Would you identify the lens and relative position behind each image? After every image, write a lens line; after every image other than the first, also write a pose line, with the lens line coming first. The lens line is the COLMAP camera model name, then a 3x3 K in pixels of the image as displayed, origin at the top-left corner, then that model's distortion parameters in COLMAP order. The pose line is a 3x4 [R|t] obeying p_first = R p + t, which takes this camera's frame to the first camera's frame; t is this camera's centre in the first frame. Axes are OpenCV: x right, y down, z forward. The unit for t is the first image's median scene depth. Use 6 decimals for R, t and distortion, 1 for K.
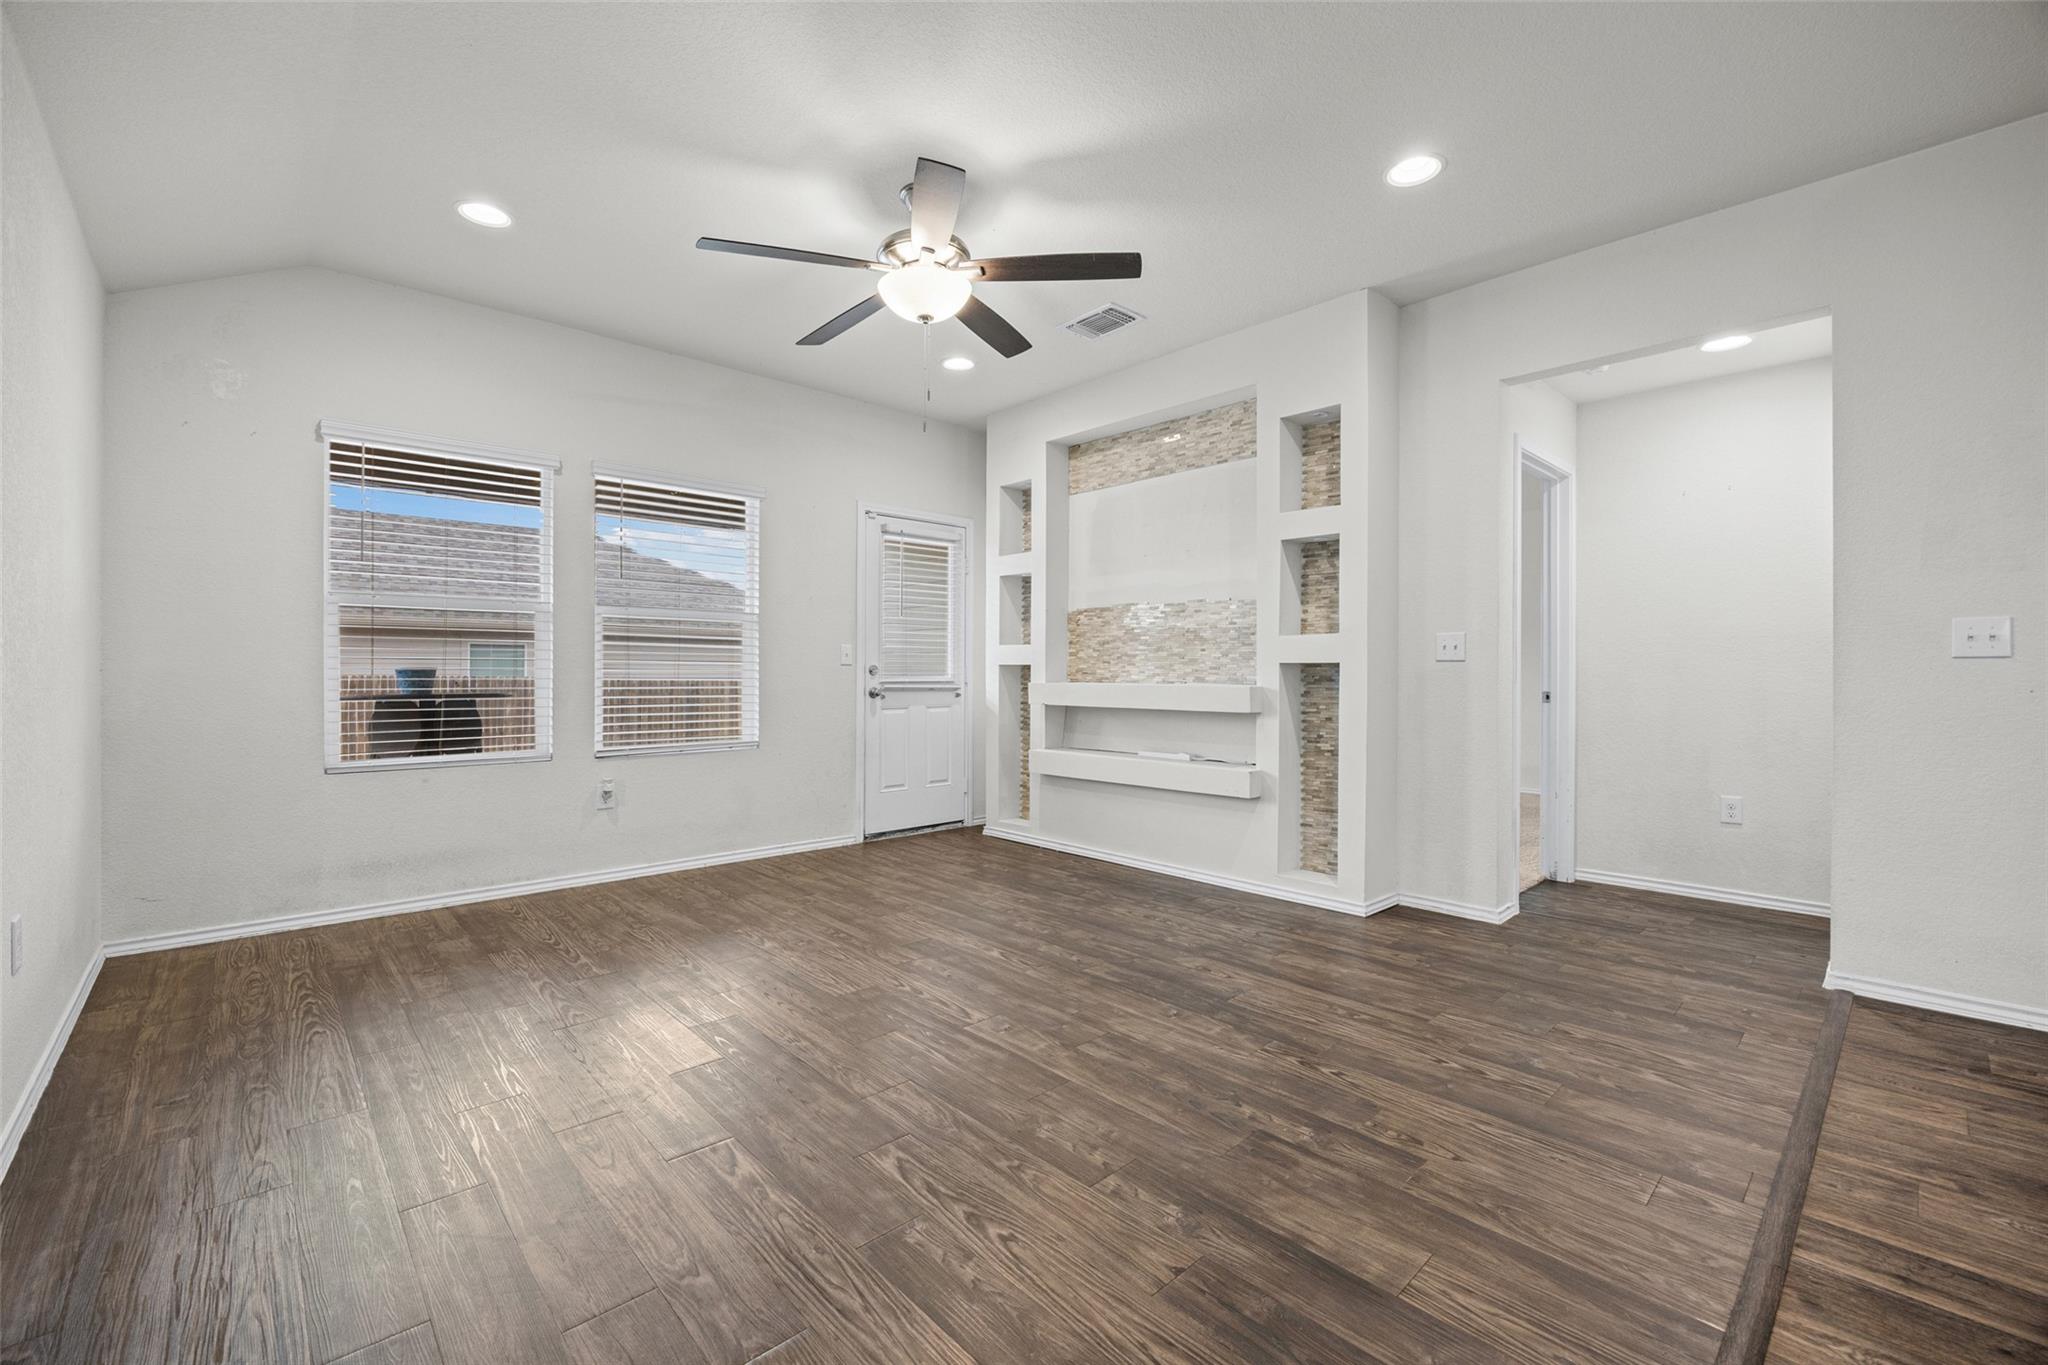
lens RADIAL K [[848.7, 0, 1038.9], [0, 848.7, 670.2], [0, 0, 1]] dist [-0.012690, -0.000382]
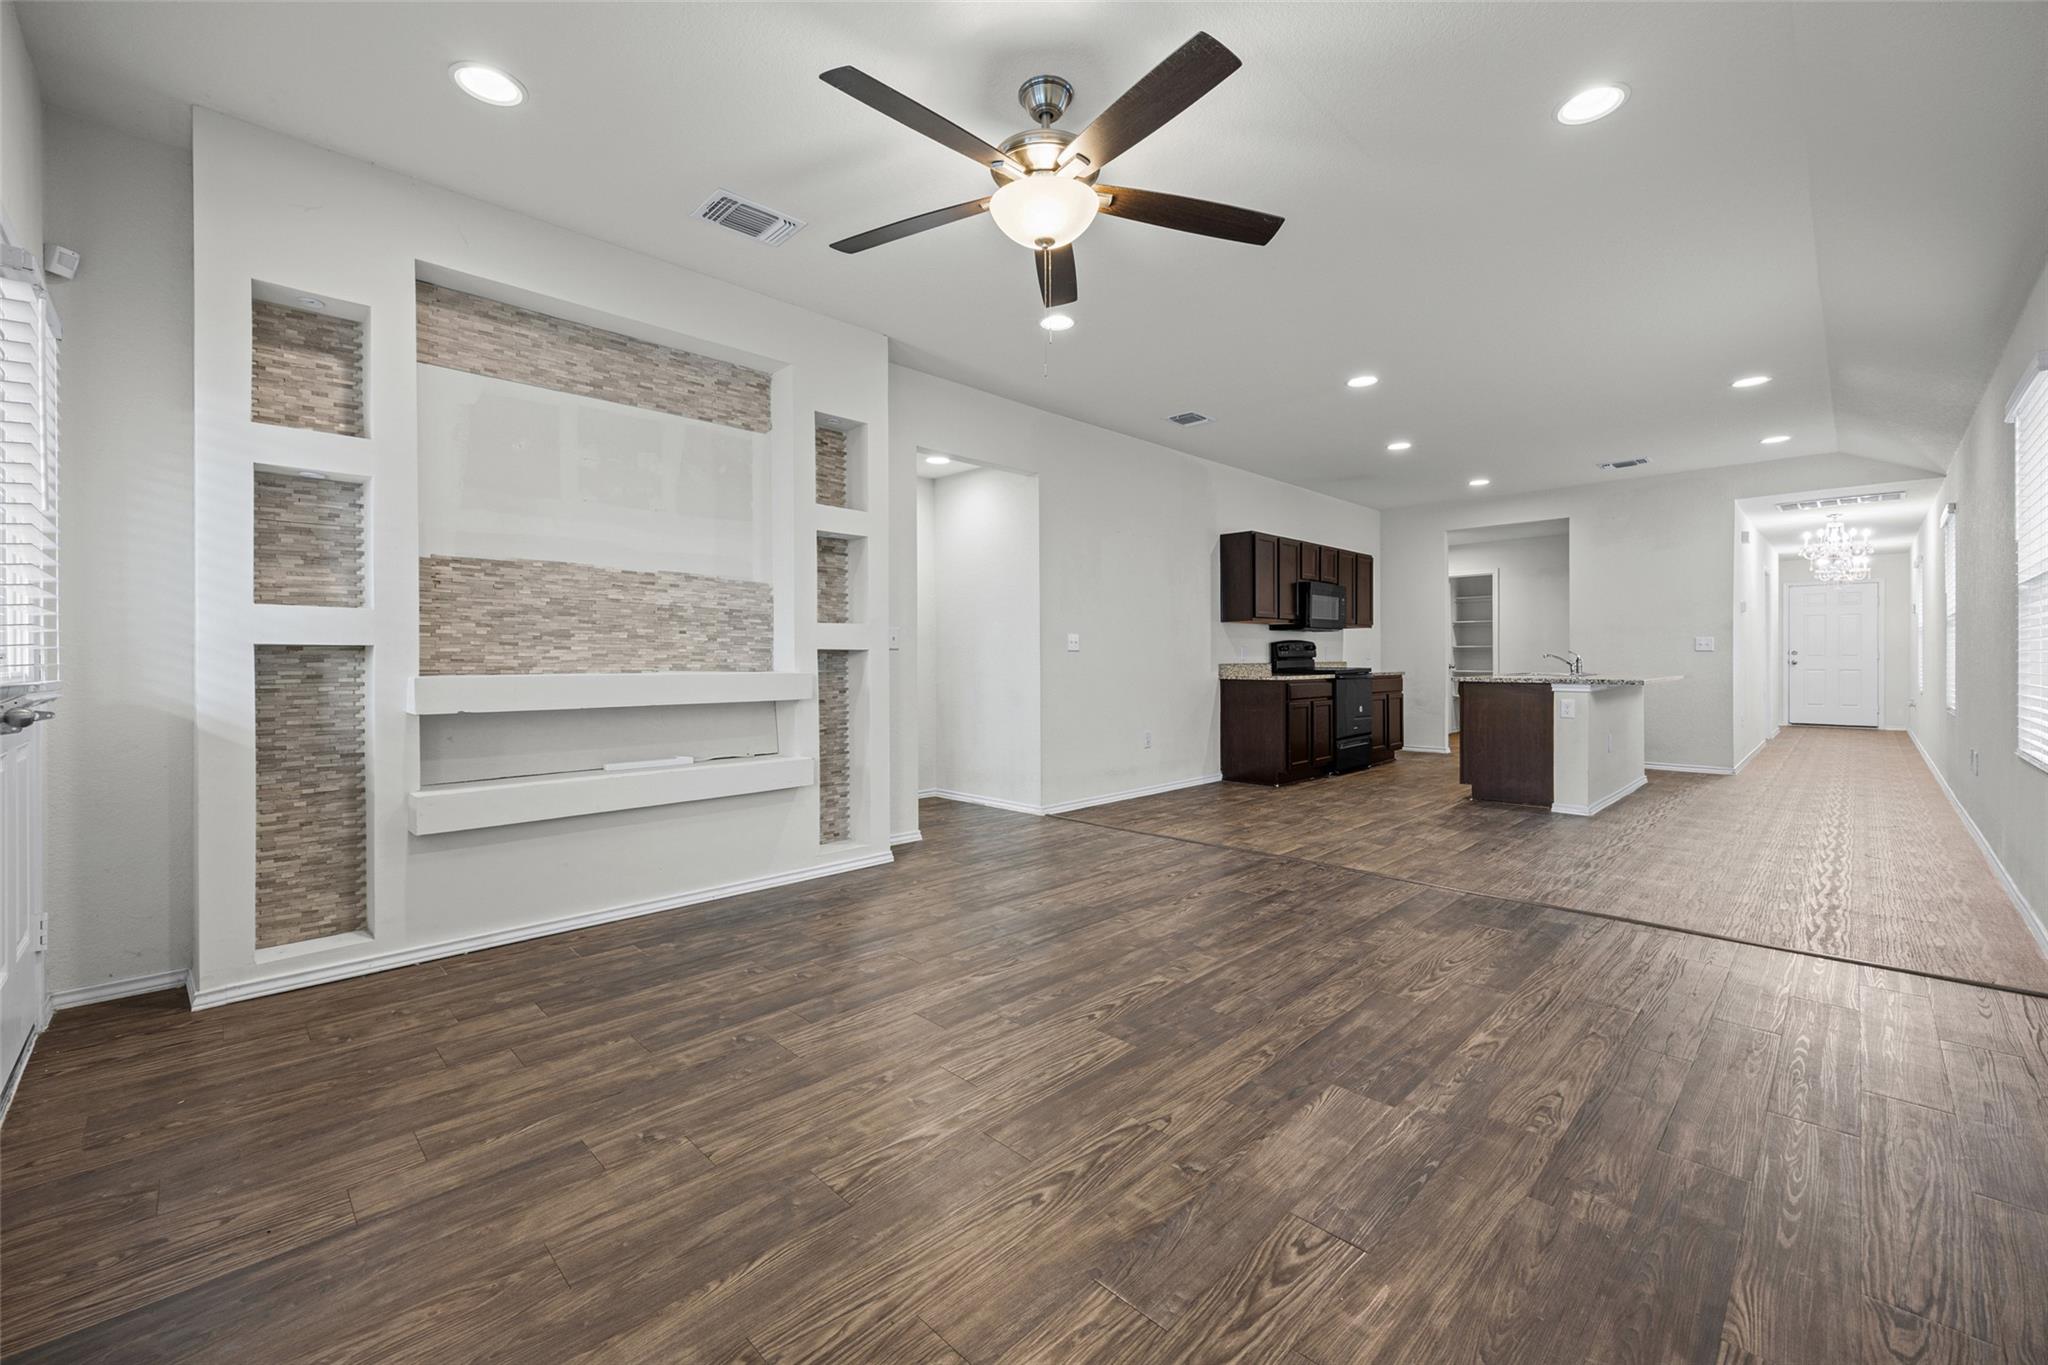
lens RADIAL K [[792.7, 0, 1028.1], [0, 792.7, 660.3], [0, 0, 1]] dist [-0.000649, -0.000034]
pose [[-0.007634, 0.000015, 0.999971, -0.724798], [0.001097, 0.999999, -0.000007, 0.005751], [-0.999970, 0.001097, -0.007634, 0.796344]]
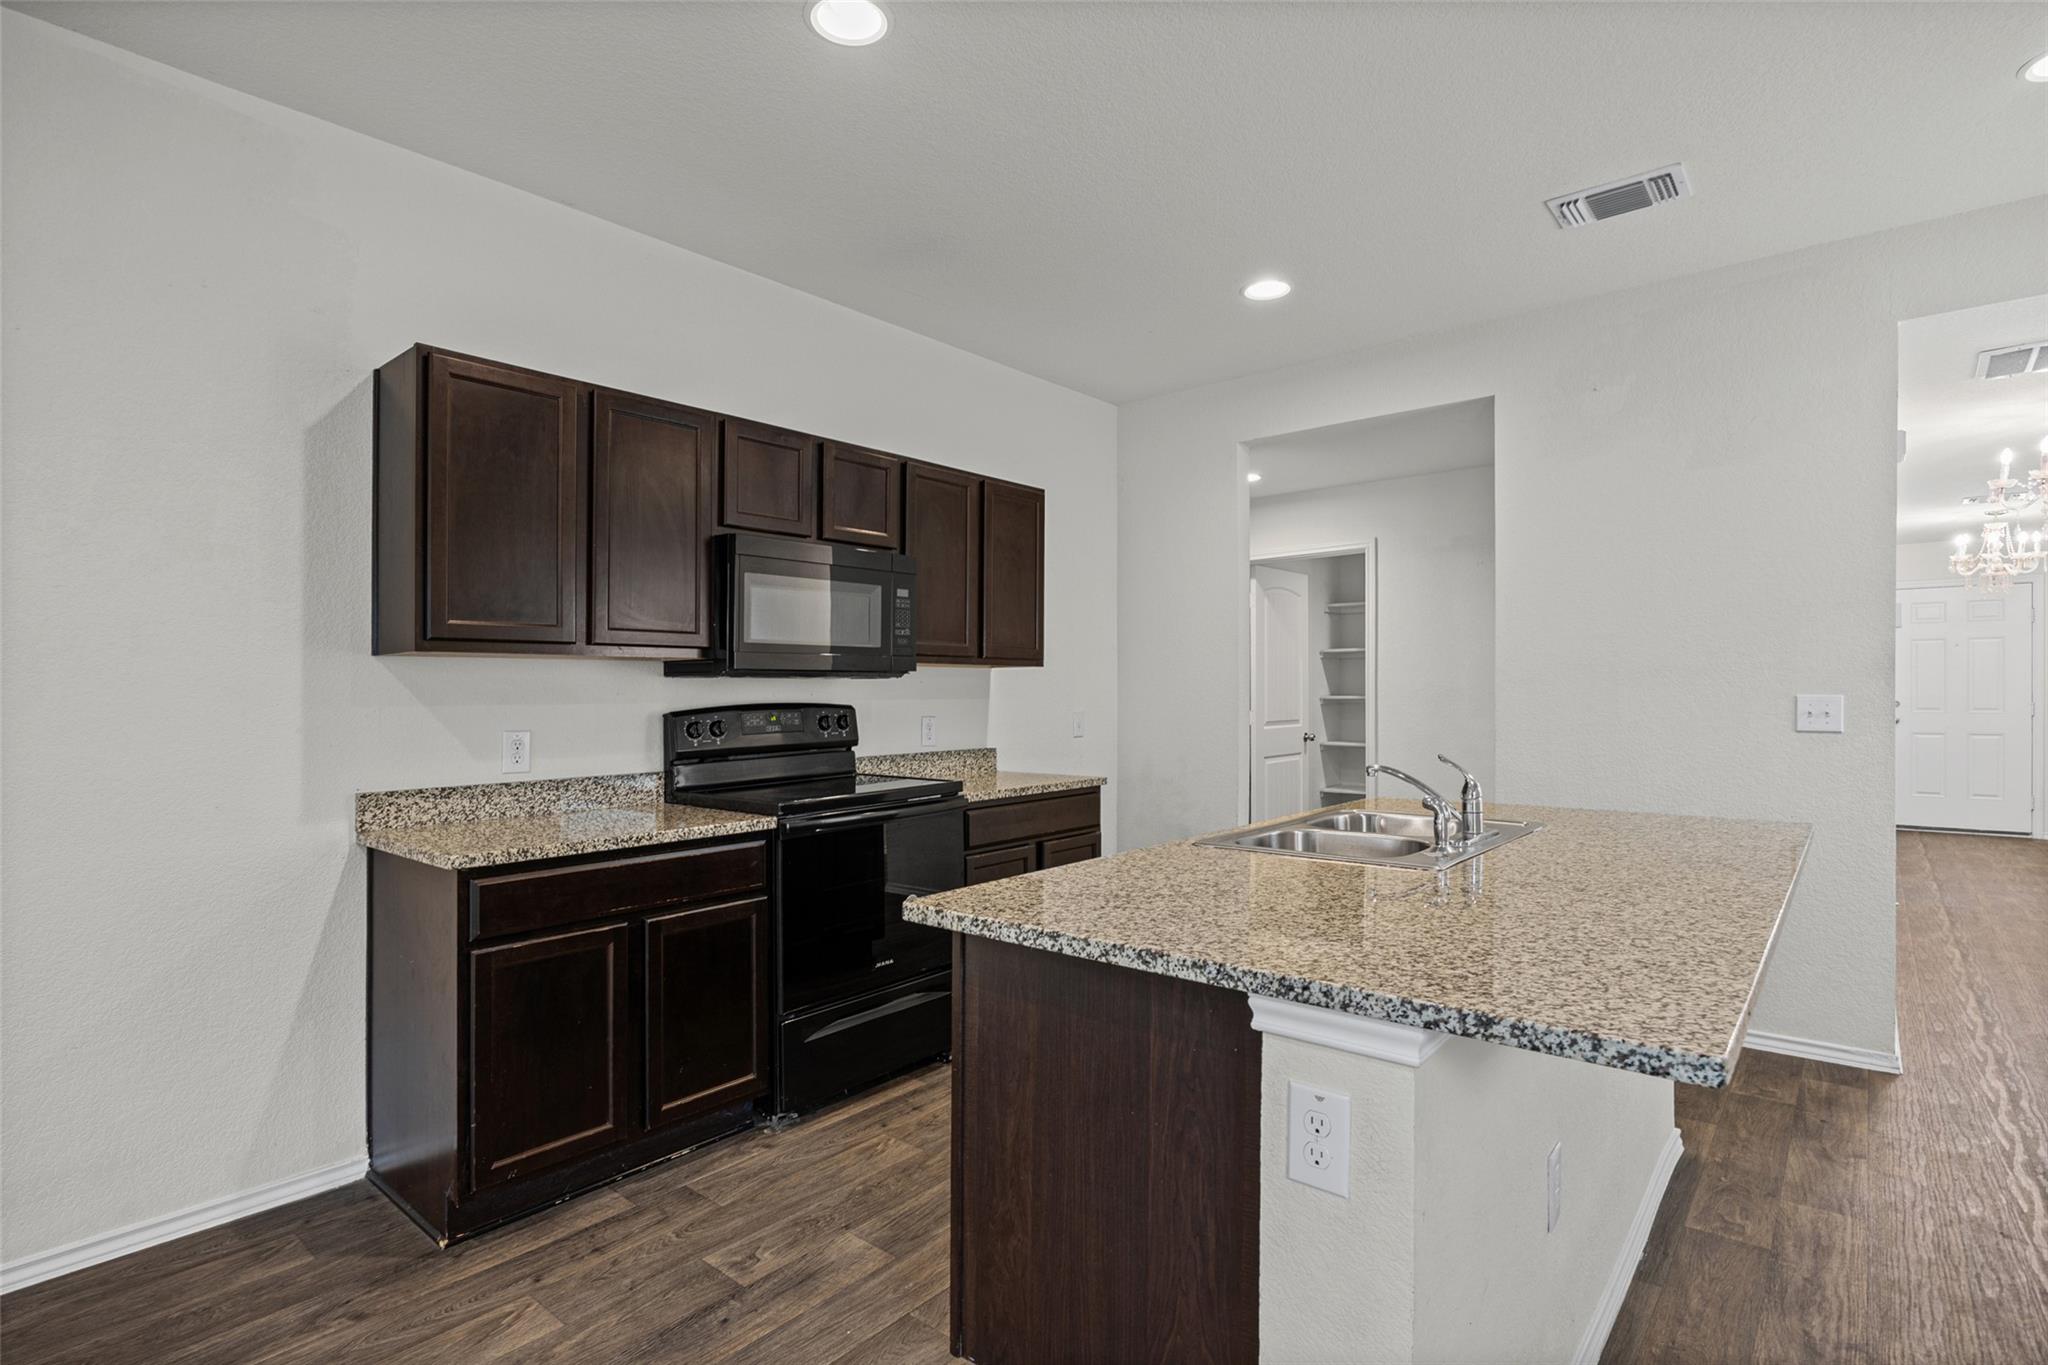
lens RADIAL K [[1017.9, 0, 1008.0], [0, 1017.9, 696.8], [0, 0, 1]] dist [-0.012865, 0.002733]
pose [[-0.104219, -0.001279, 0.994554, 0.381976], [0.004553, 0.999988, 0.001763, -0.053737], [-0.994544, 0.004712, -0.104212, -0.056770]]
